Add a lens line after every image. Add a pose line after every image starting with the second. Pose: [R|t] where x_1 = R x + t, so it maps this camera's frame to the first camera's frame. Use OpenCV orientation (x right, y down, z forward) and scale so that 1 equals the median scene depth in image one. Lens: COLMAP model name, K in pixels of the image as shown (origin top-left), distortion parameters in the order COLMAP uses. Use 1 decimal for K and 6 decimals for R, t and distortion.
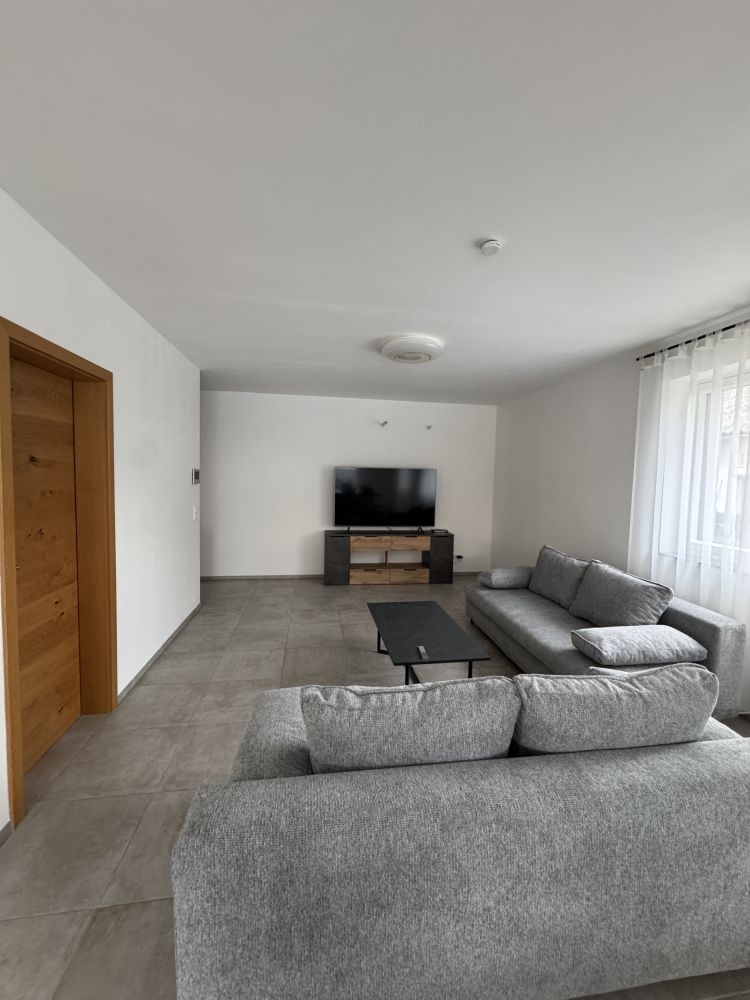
lens RADIAL K [[398.3, 0, 373.1], [0, 398.3, 499.0], [0, 0, 1]] dist [-0.007896, 0.000384]
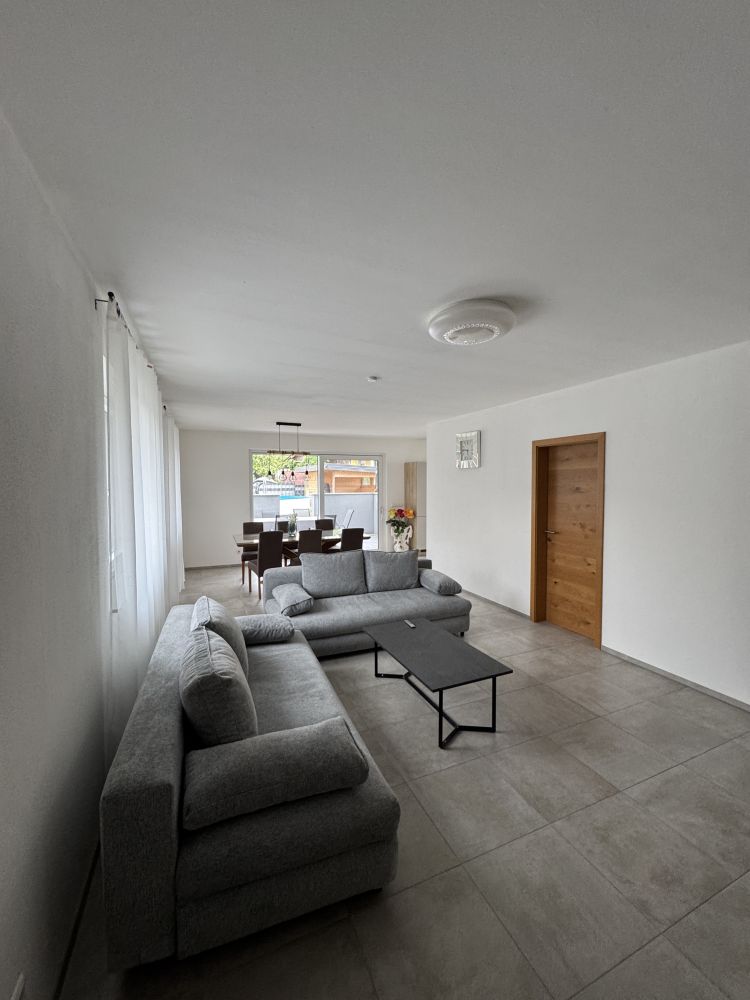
lens RADIAL K [[398.3, 0, 373.1], [0, 398.3, 499.0], [0, 0, 1]] dist [-0.007896, 0.000384]
pose [[-0.967065, -0.009489, -0.254351, 0.447194], [-0.034921, 0.994802, 0.095657, -0.126400], [0.252121, 0.101389, -0.962370, 1.668799]]
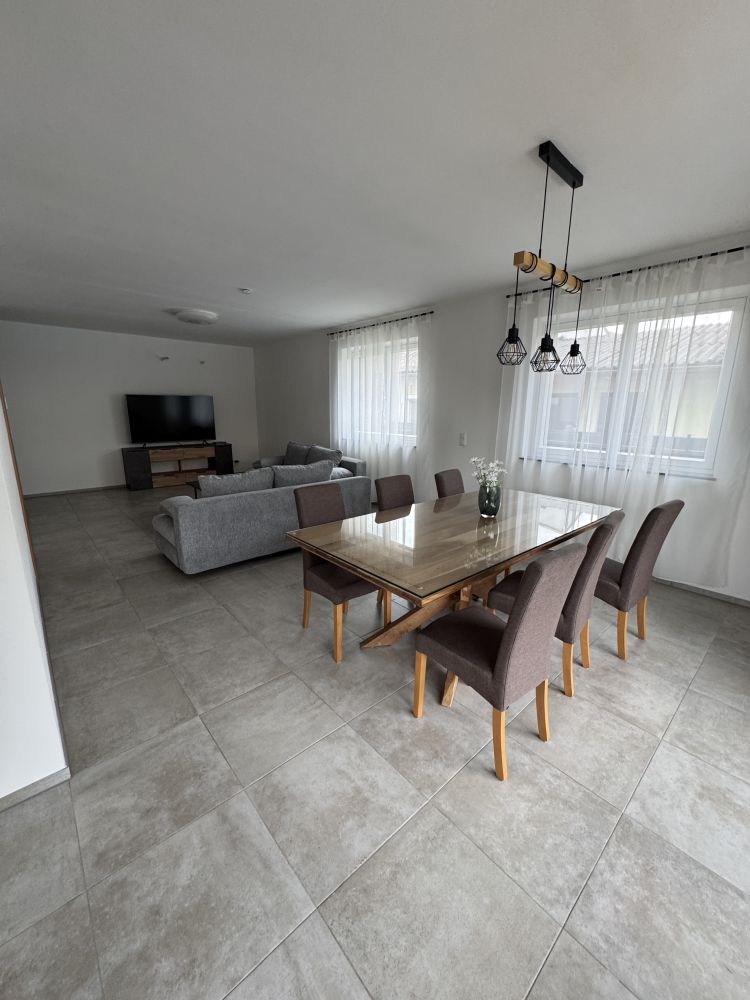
lens RADIAL K [[398.3, 0, 373.1], [0, 398.3, 499.0], [0, 0, 1]] dist [-0.007896, 0.000384]
pose [[0.837574, -0.138436, 0.528493, -0.246433], [0.042134, 0.980850, 0.190153, 0.057902], [-0.544697, -0.137000, 0.827367, -0.765954]]
